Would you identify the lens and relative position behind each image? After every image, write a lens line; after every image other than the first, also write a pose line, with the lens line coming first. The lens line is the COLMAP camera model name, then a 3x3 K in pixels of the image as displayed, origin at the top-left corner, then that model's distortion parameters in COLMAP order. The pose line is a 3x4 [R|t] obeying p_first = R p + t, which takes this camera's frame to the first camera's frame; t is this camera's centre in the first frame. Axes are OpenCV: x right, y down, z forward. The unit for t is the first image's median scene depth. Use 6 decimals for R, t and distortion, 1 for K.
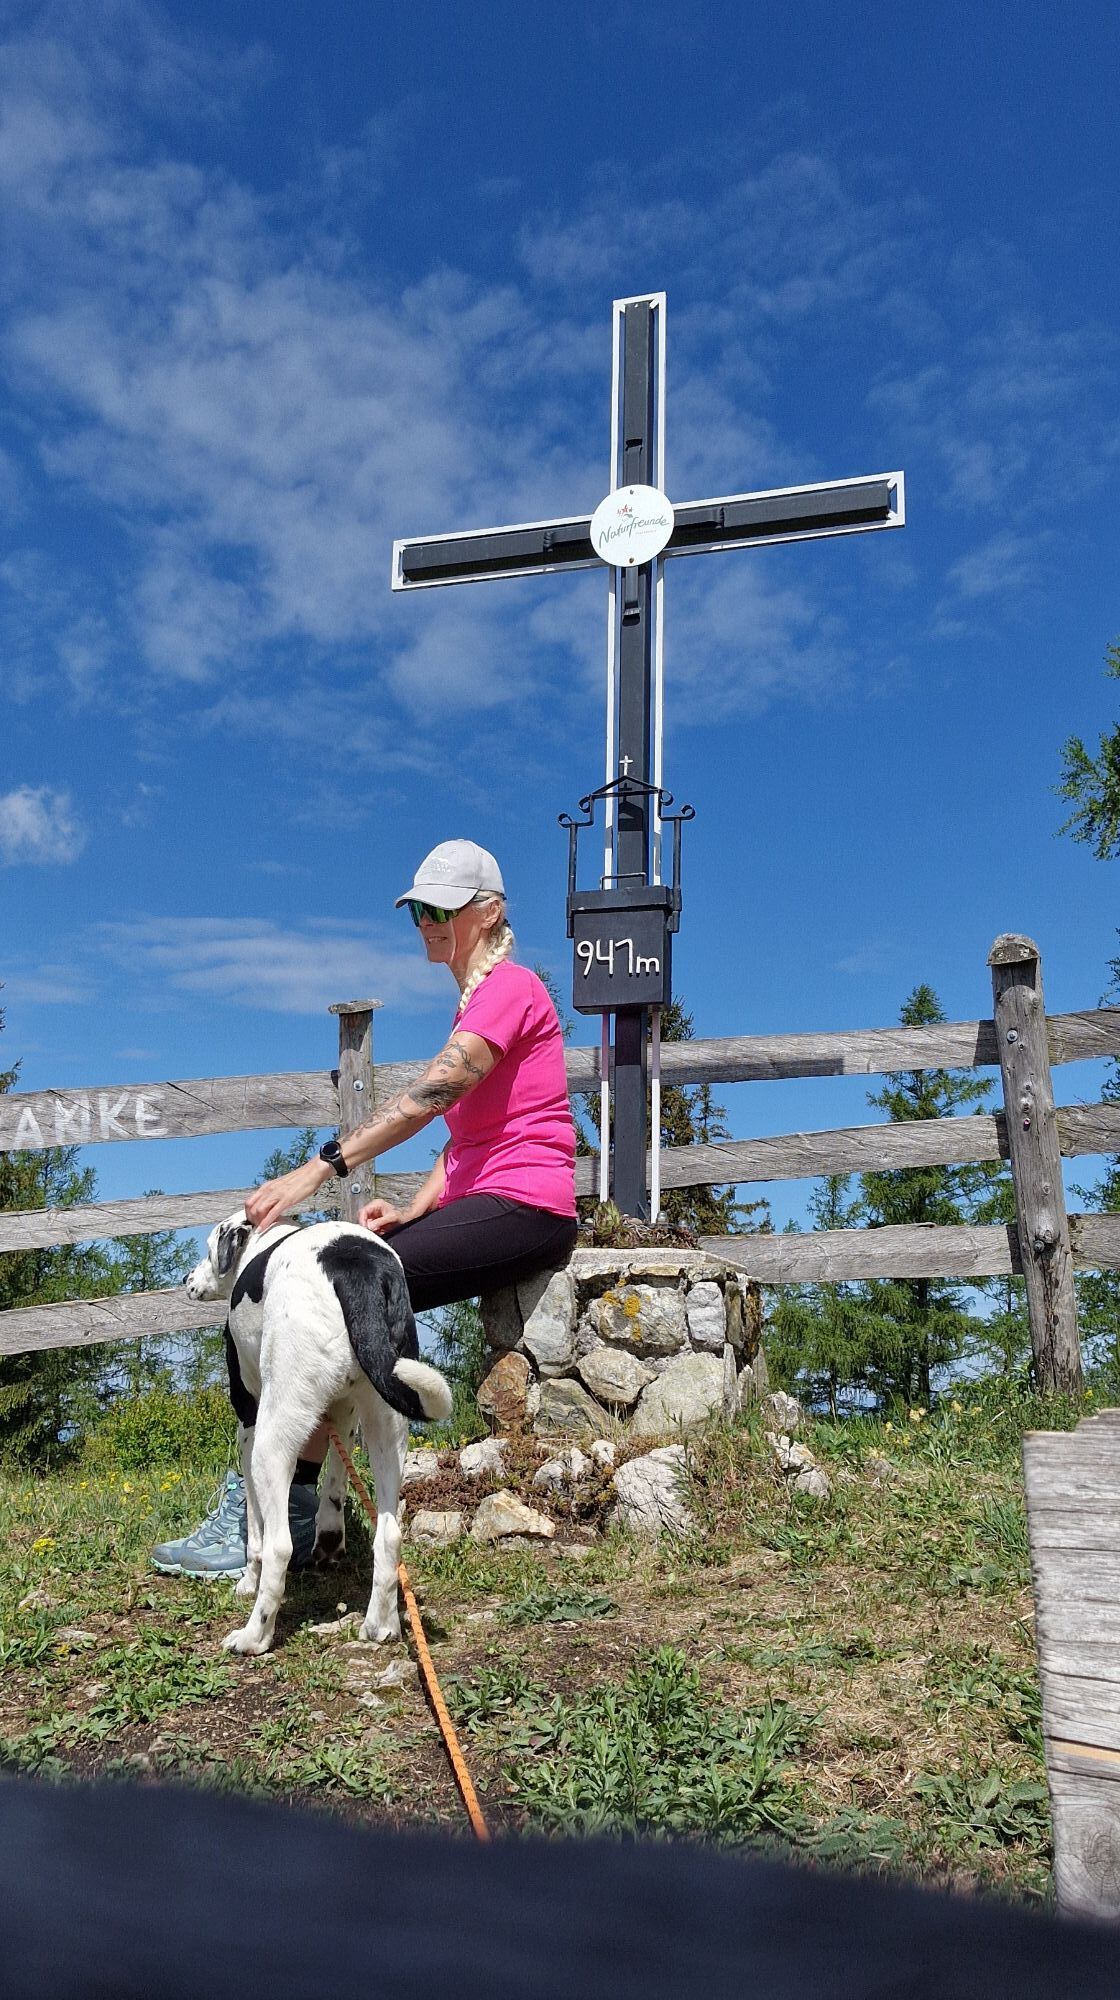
lens RADIAL K [[1706.7, 0, 570.8], [0, 1706.7, 1002.7], [0, 0, 1]] dist [0.141985, -0.171723]
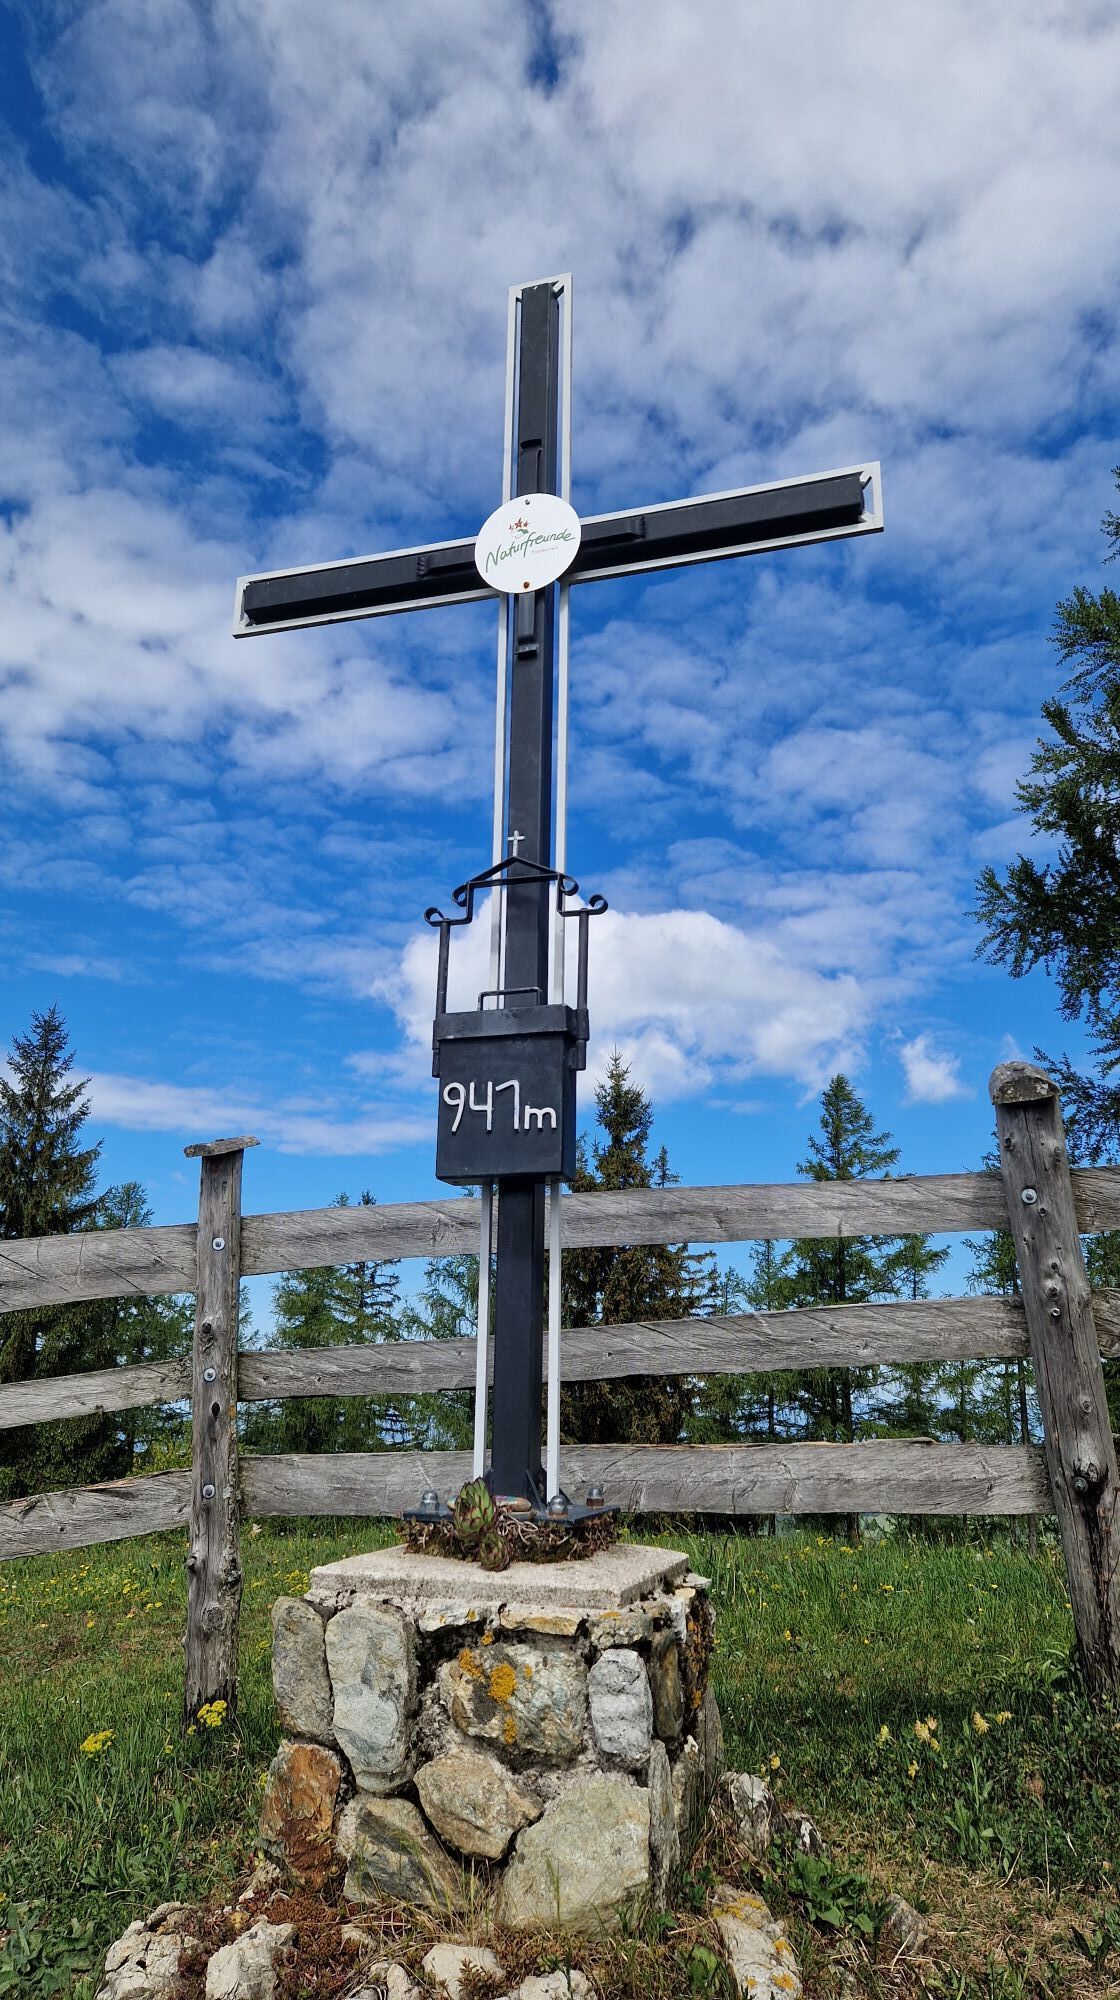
lens RADIAL K [[1320.6, 0, 551.8], [0, 1320.6, 978.5], [0, 0, 1]] dist [0.091753, -0.080908]
pose [[0.999975, -0.004587, -0.005457, 0.052377], [0.004134, 0.996762, -0.080302, -0.035152], [0.005807, 0.080278, 0.996756, 0.447218]]
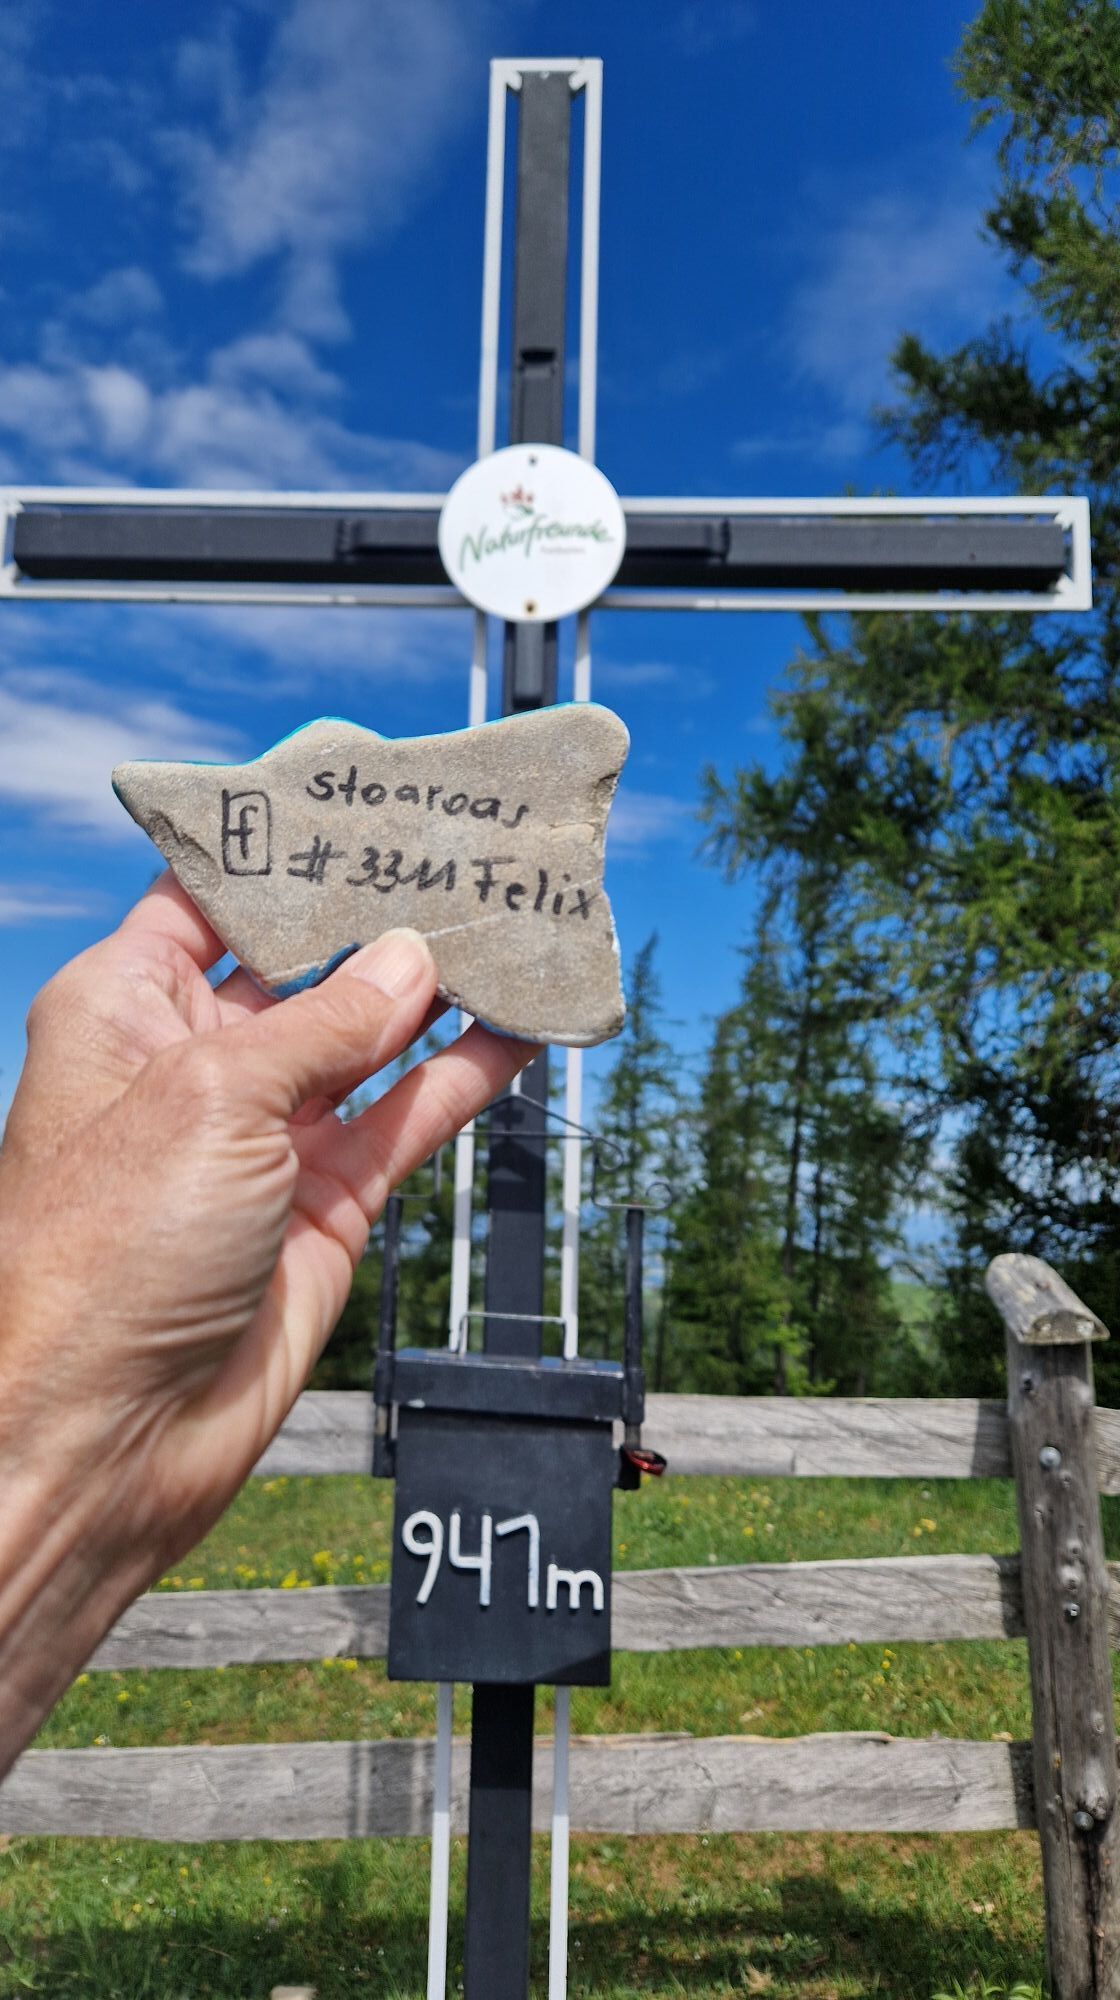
lens RADIAL K [[1343.8, 0, 546.5], [0, 1343.8, 981.3], [0, 0, 1]] dist [0.082586, -0.088651]
pose [[0.963418, 0.045469, 0.264117, -0.057063], [-0.063502, 0.996168, 0.060138, -0.189707], [-0.260370, -0.074710, 0.962614, 0.678292]]
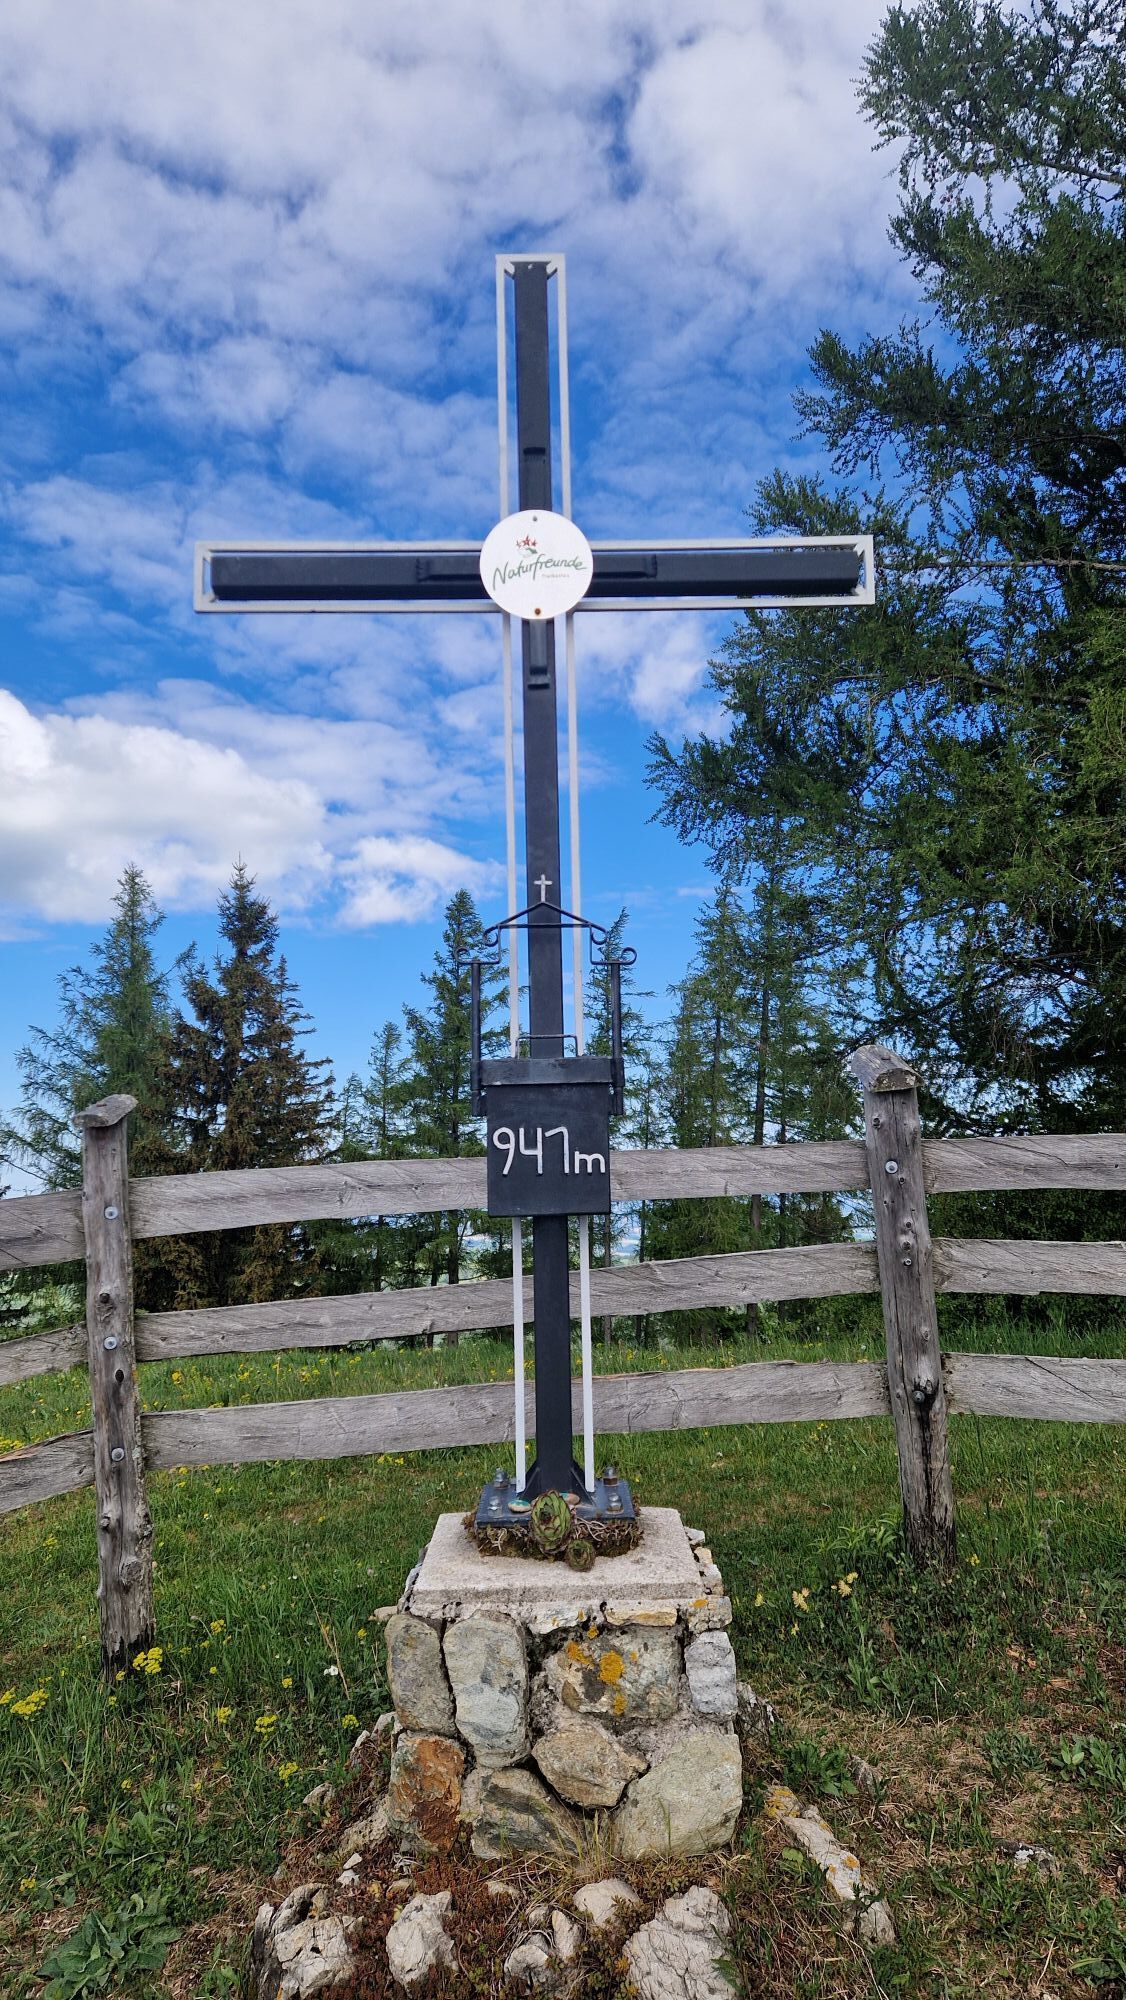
lens RADIAL K [[1316.3, 0, 583.6], [0, 1316.3, 1012.1], [0, 0, 1]] dist [0.101892, -0.086937]
pose [[0.949486, -0.002468, 0.313799, -0.141505], [-0.028256, 0.995235, 0.093324, -0.143268], [-0.312534, -0.097476, 0.944892, 0.440899]]
